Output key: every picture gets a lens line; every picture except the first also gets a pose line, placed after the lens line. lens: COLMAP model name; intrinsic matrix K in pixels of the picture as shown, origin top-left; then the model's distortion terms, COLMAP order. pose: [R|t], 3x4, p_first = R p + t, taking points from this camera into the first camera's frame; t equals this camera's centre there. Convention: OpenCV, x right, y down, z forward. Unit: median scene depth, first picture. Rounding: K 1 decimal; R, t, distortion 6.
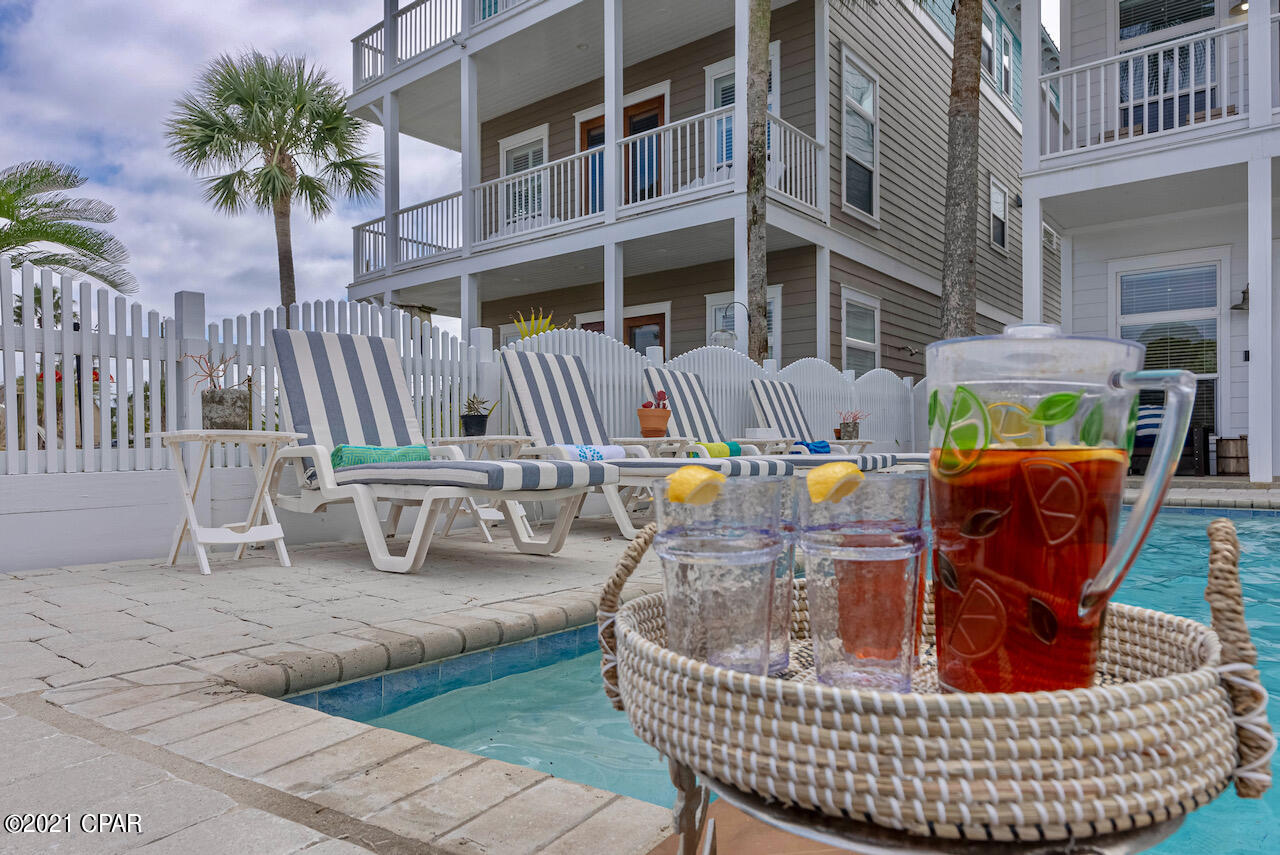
lens RADIAL K [[794.6, 0, 640.0], [0, 794.6, 427.5], [0, 0, 1]] dist [0.004265, 0.002396]
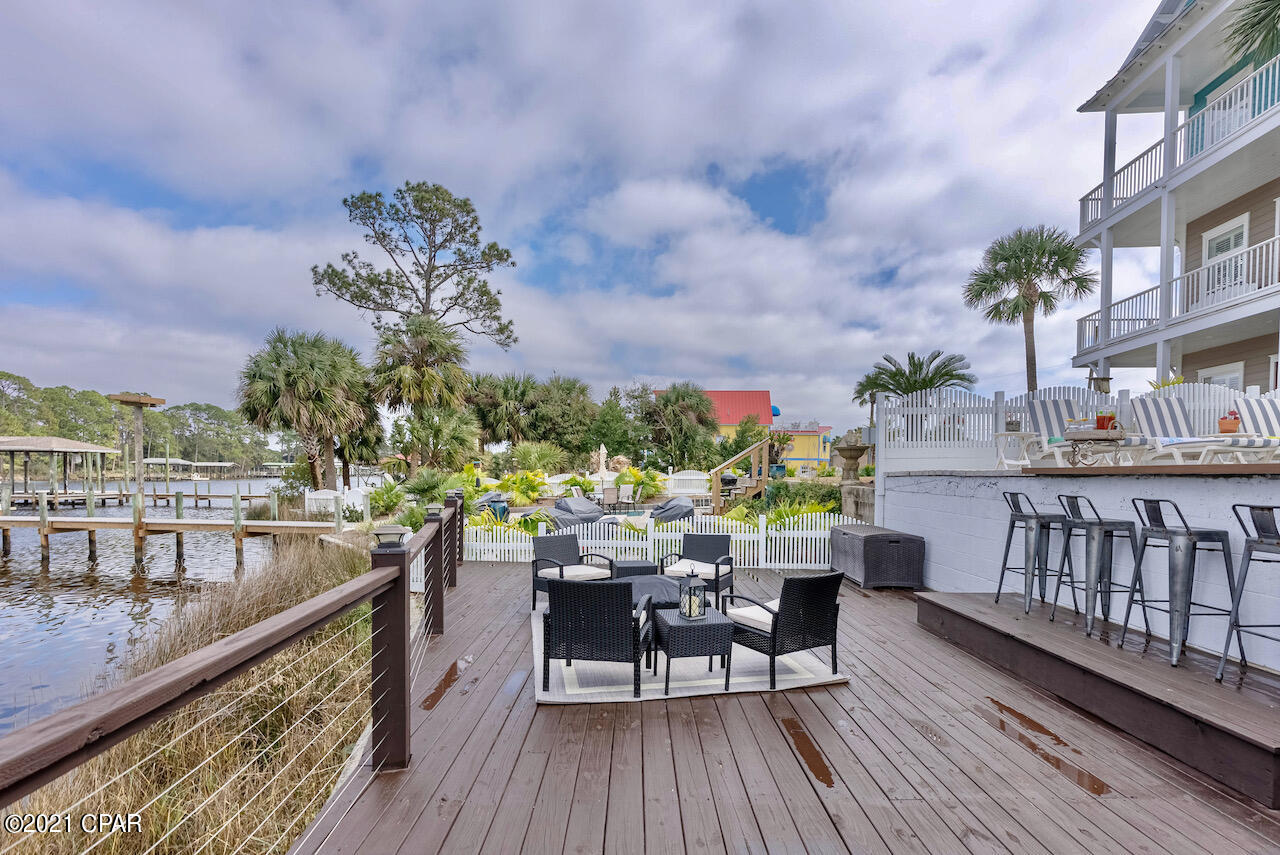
lens RADIAL K [[603.8, 0, 637.1], [0, 603.8, 484.4], [0, 0, 1]] dist [0.004590, 0.000761]
pose [[0.547786, 0.025710, -0.836223, 0.185617], [0.007973, 0.999322, 0.035948, 0.028532], [0.836581, -0.026359, 0.547209, -0.425695]]
